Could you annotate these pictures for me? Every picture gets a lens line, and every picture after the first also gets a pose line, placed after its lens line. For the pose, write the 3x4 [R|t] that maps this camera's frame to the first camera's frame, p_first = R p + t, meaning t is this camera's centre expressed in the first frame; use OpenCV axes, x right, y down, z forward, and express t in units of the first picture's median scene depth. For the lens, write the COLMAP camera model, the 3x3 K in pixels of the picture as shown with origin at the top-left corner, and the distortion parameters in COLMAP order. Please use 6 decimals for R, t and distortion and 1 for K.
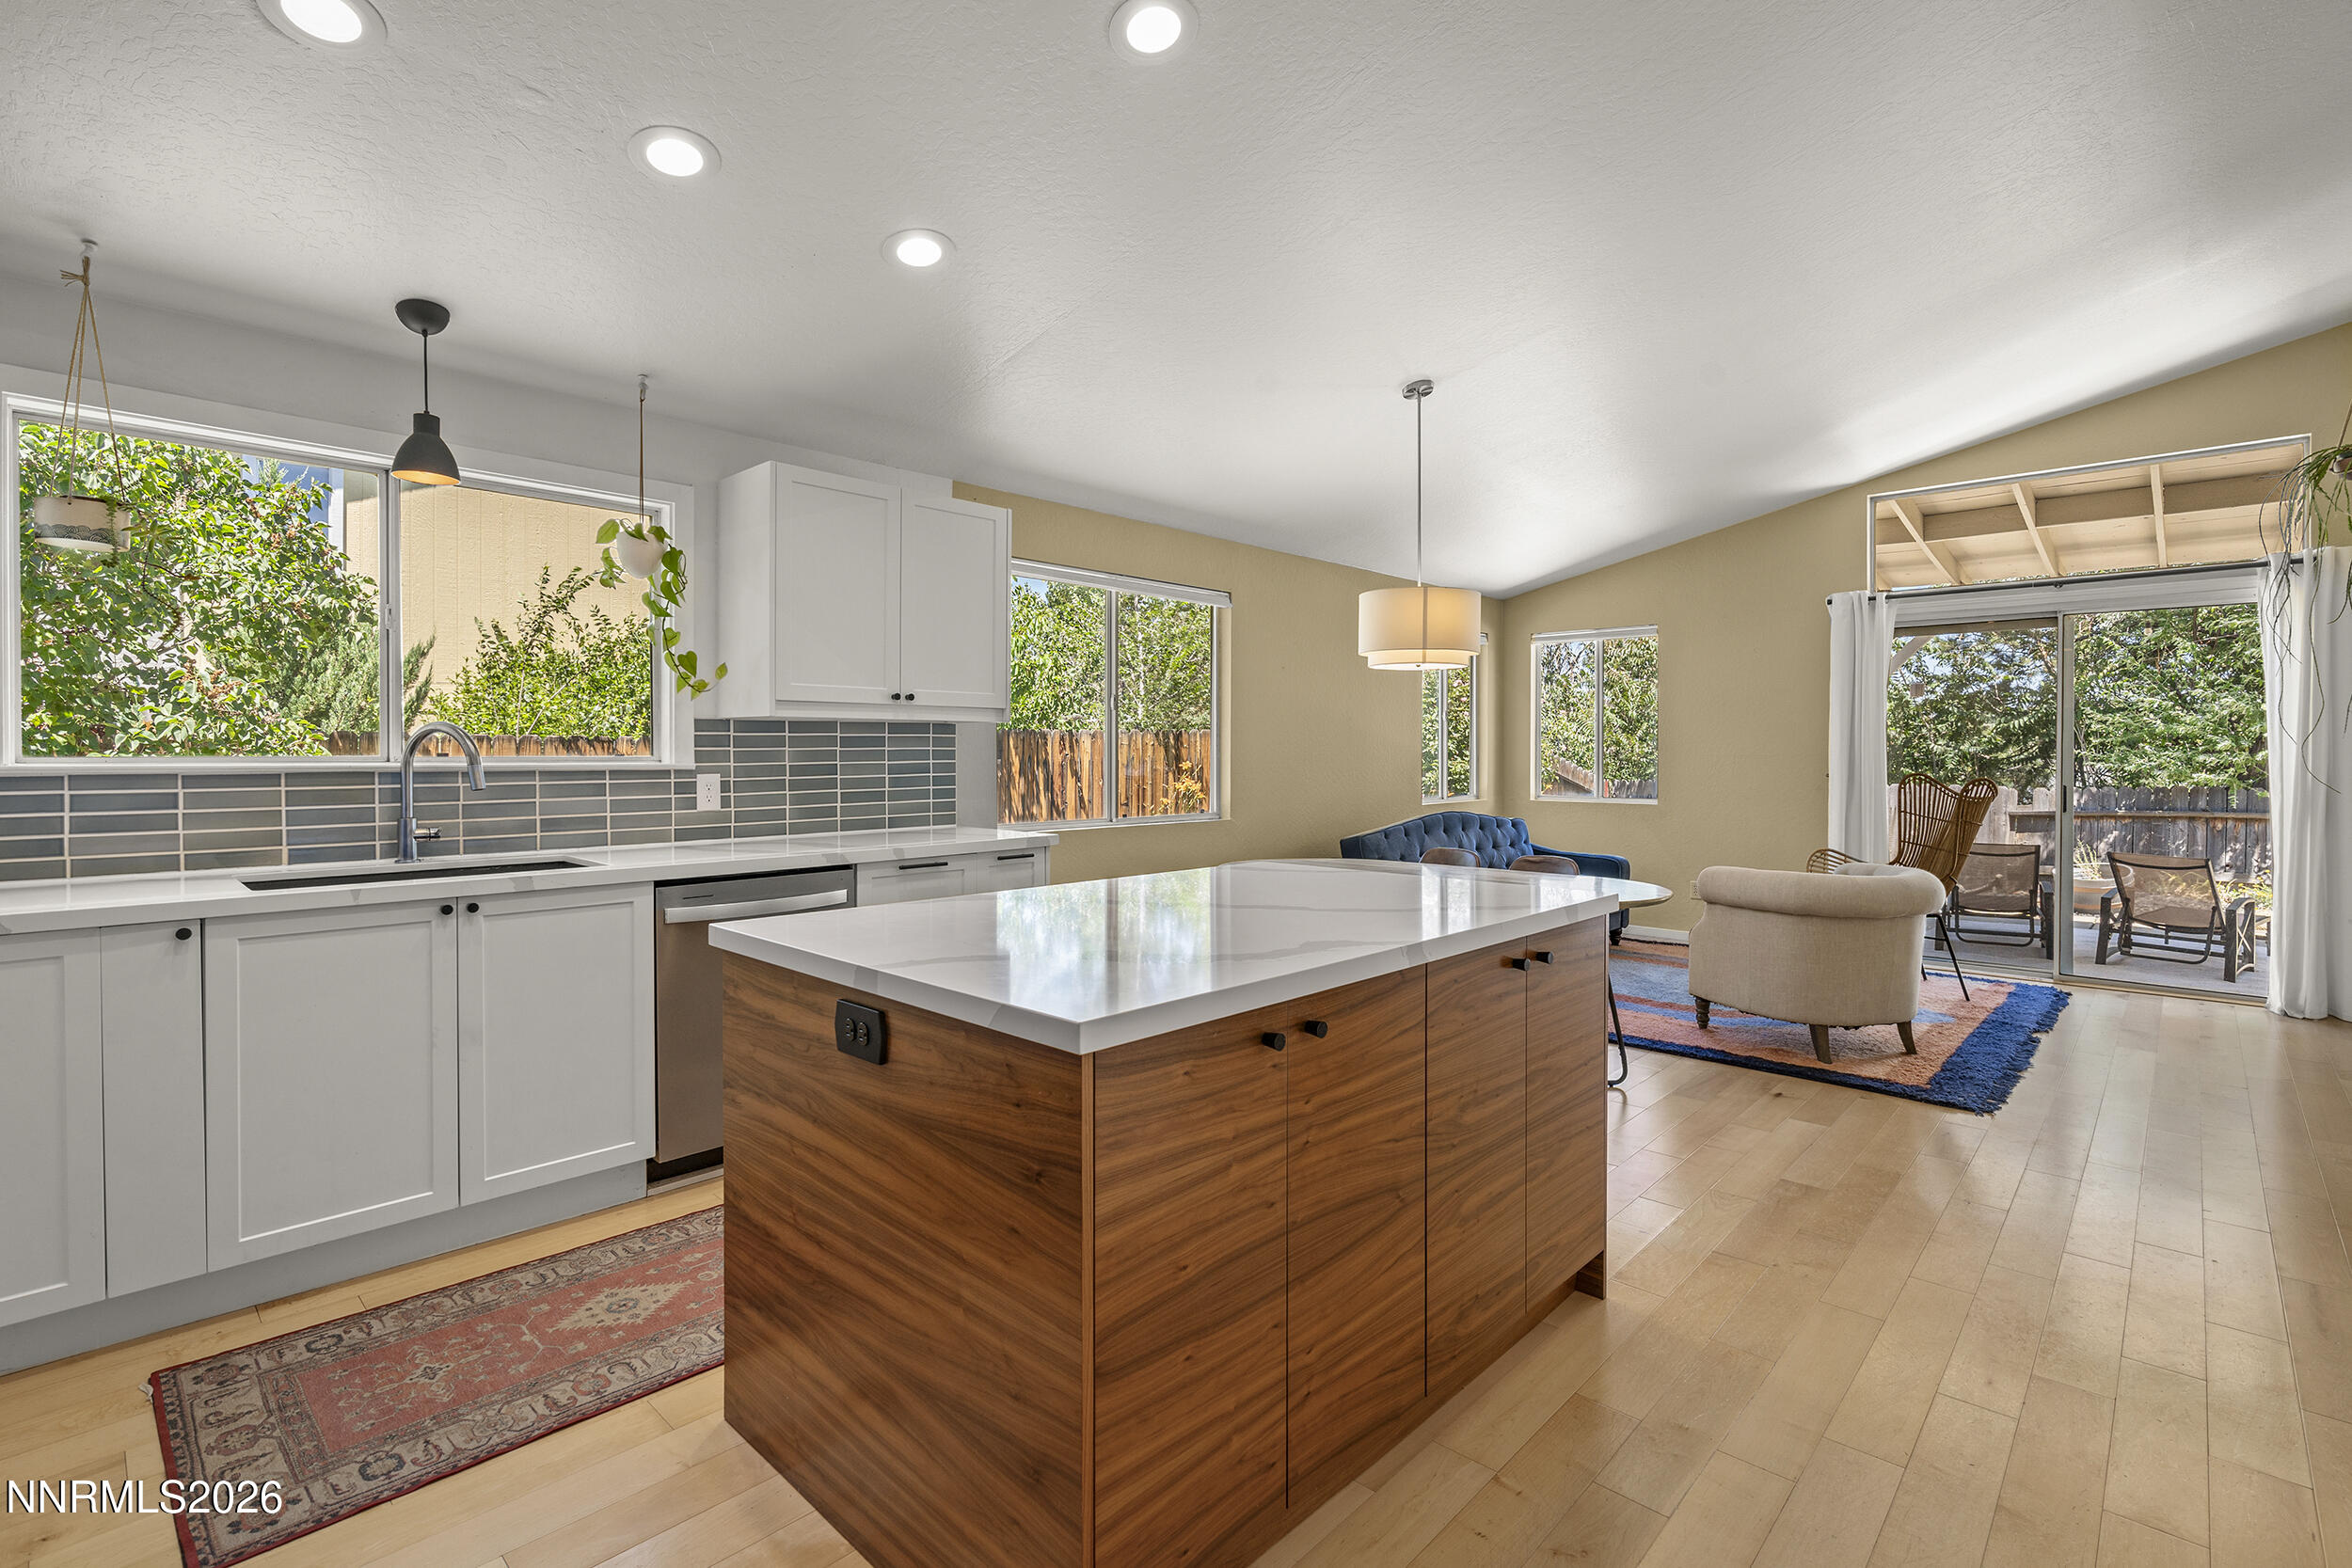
lens RADIAL K [[1070.9, 0, 1176.7], [0, 1070.9, 766.7], [0, 0, 1]] dist [-0.001912, 0.001910]
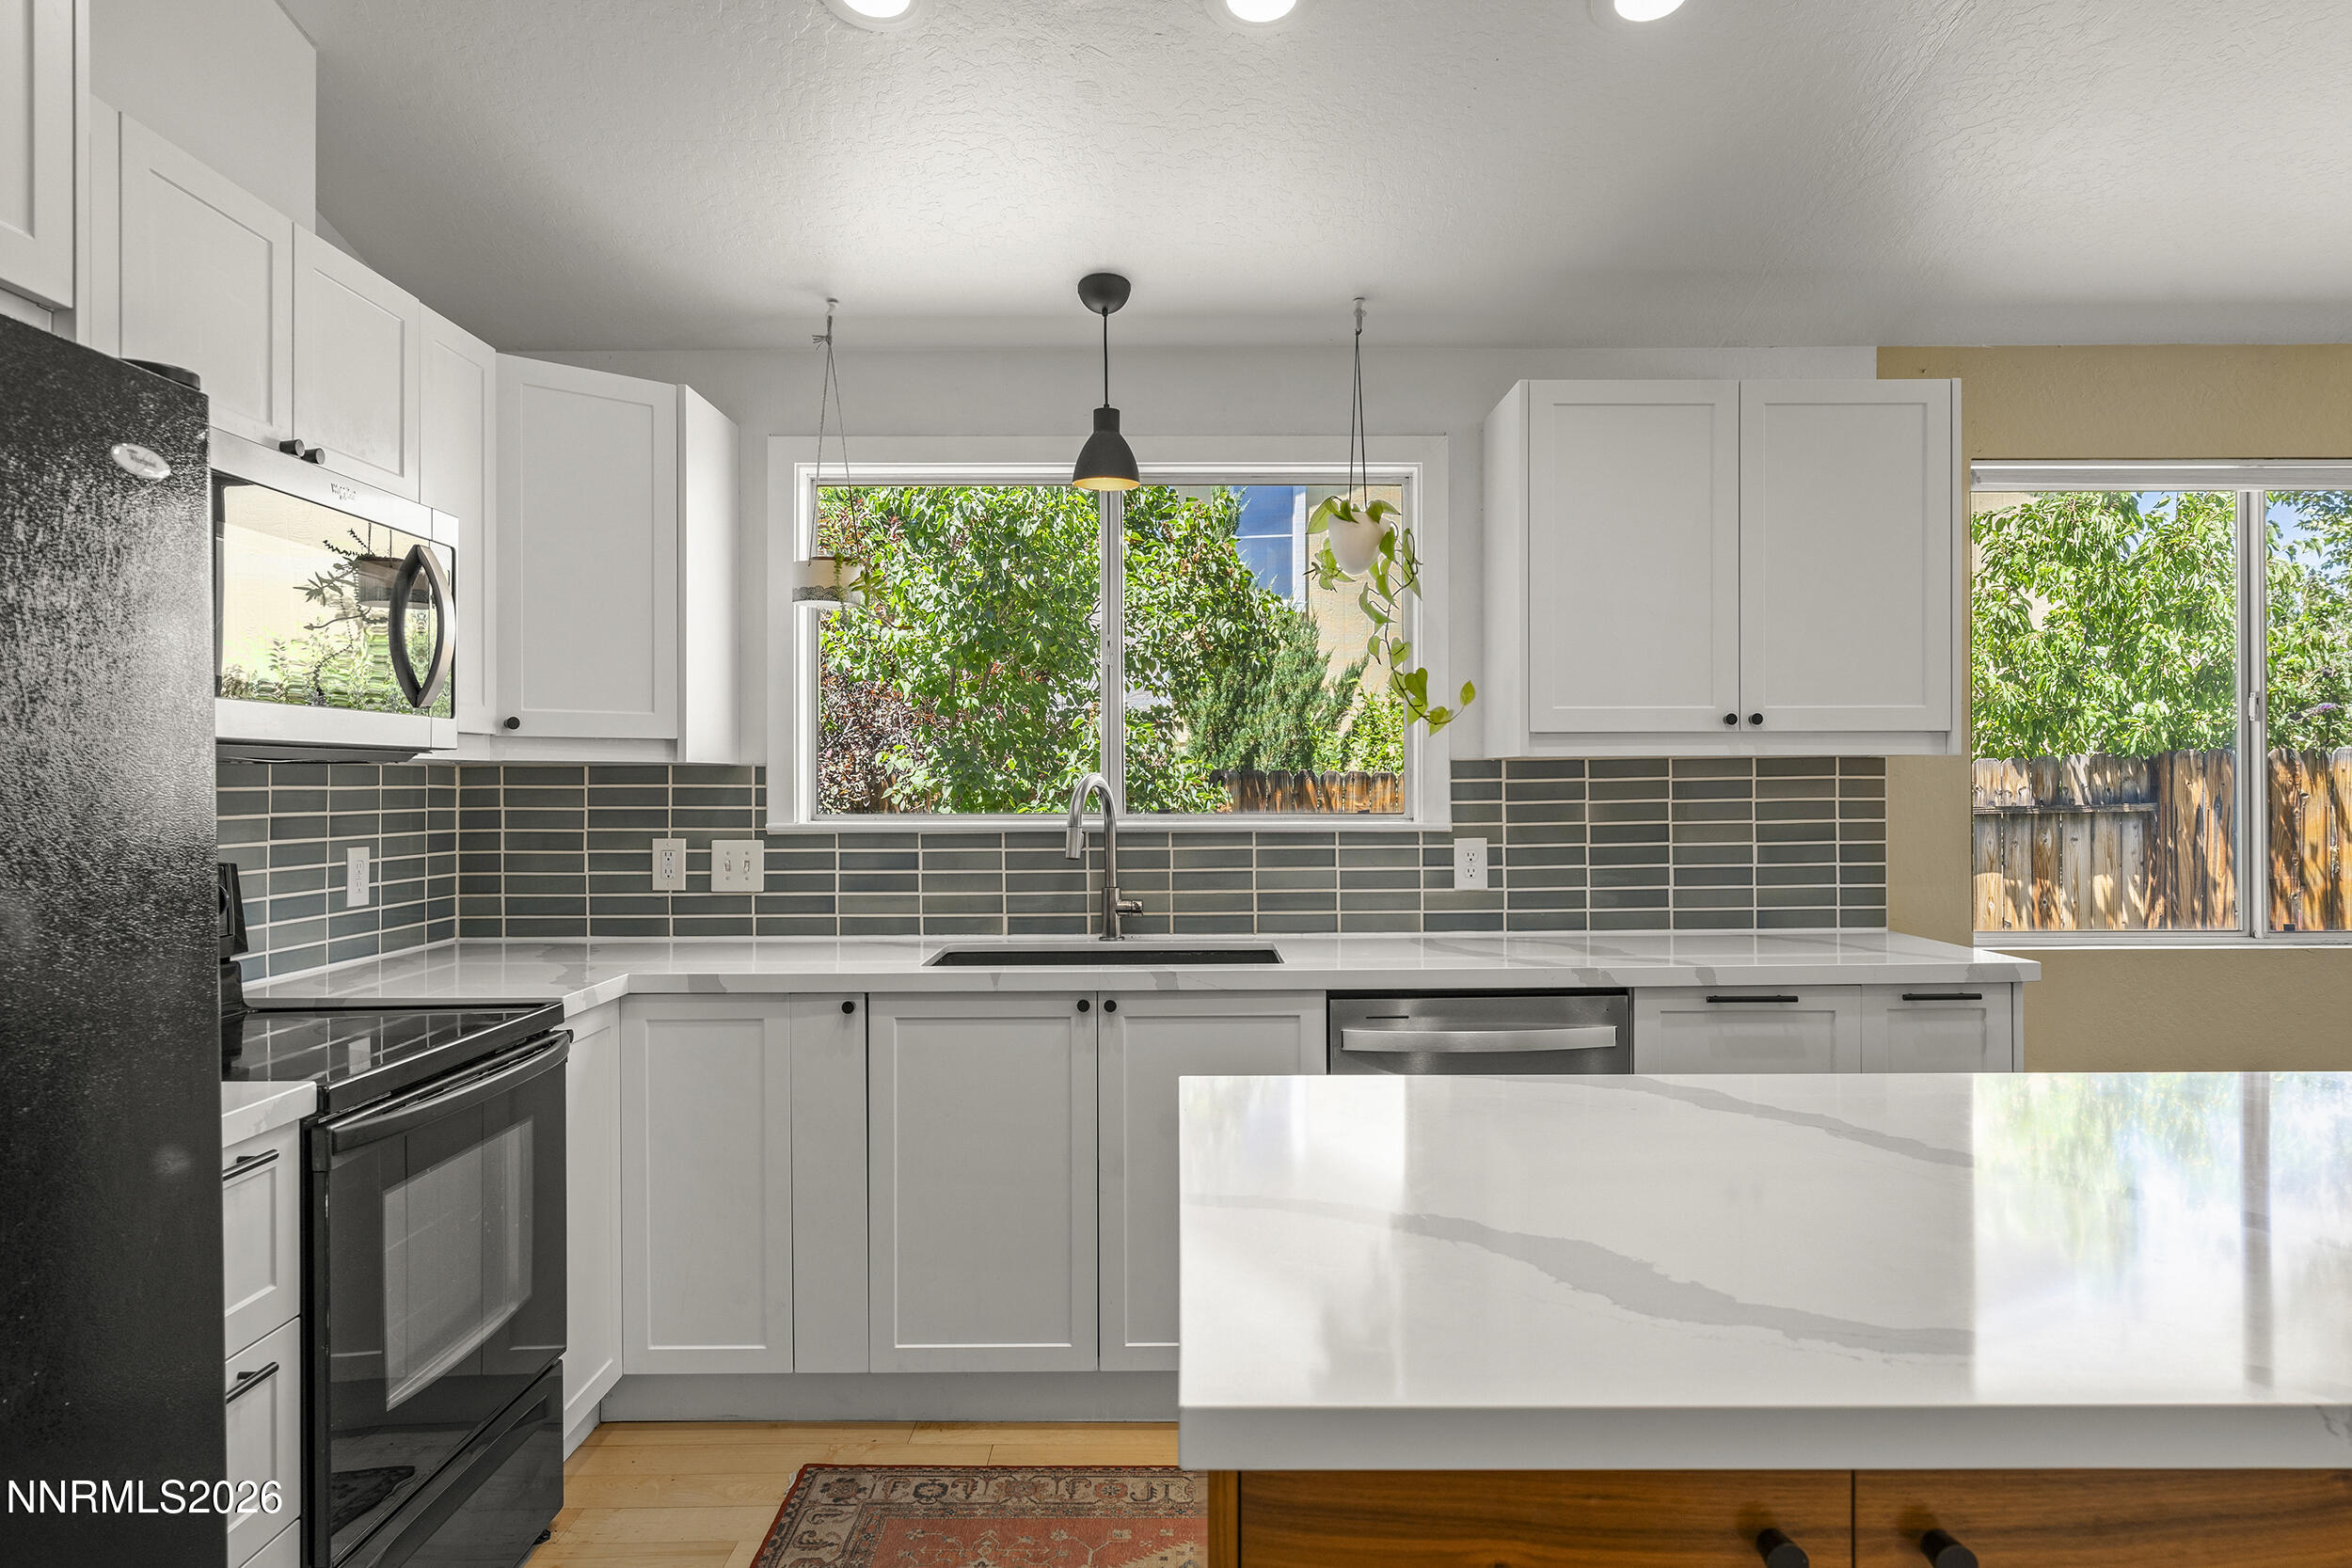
lens RADIAL K [[1514.5, 0, 1188.3], [0, 1514.5, 784.0], [0, 0, 1]] dist [-0.007854, 0.001860]
pose [[0.697999, -0.003824, -0.716088, 0.164476], [-0.005109, 0.999934, -0.010319, -0.019752], [0.716080, 0.010861, 0.697934, 0.191485]]
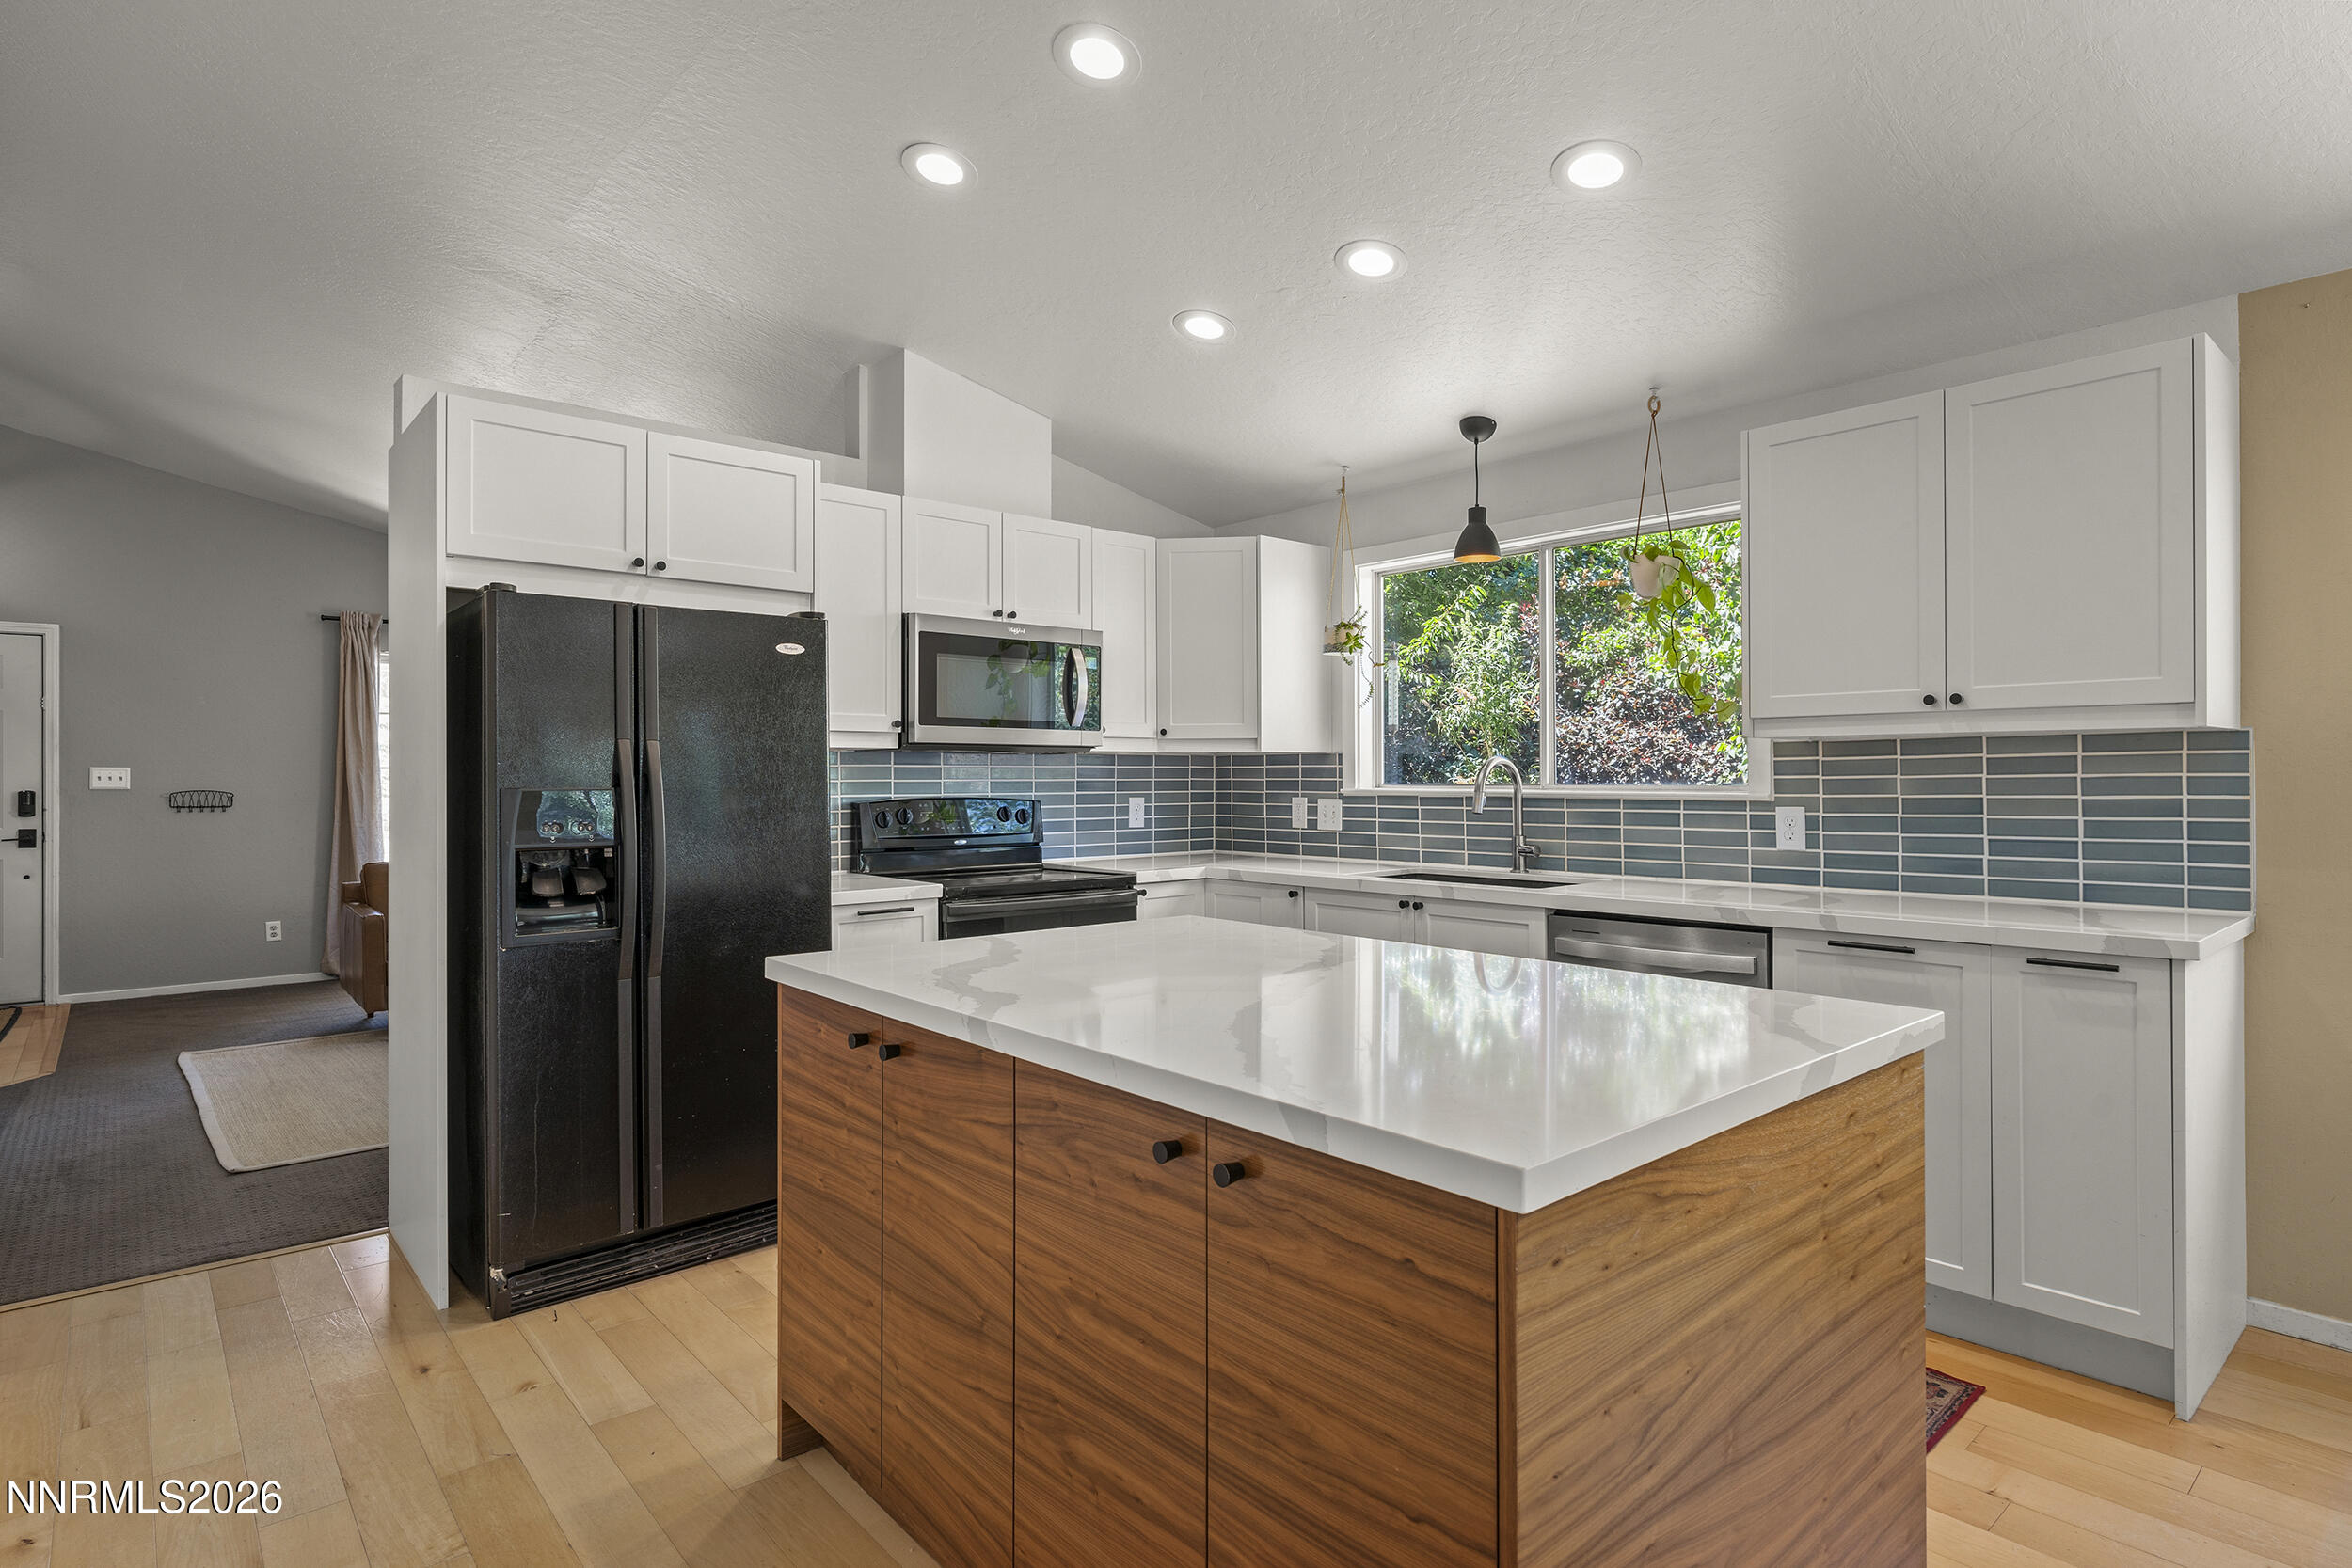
lens RADIAL K [[1216.5, 0, 1186.9], [0, 1216.5, 784.7], [0, 0, 1]] dist [-0.004415, 0.001457]
pose [[-0.077405, 0.004140, -0.996991, 0.622114], [-0.012501, 0.999909, 0.005123, -0.010914], [0.996921, 0.012860, -0.077346, 0.671433]]
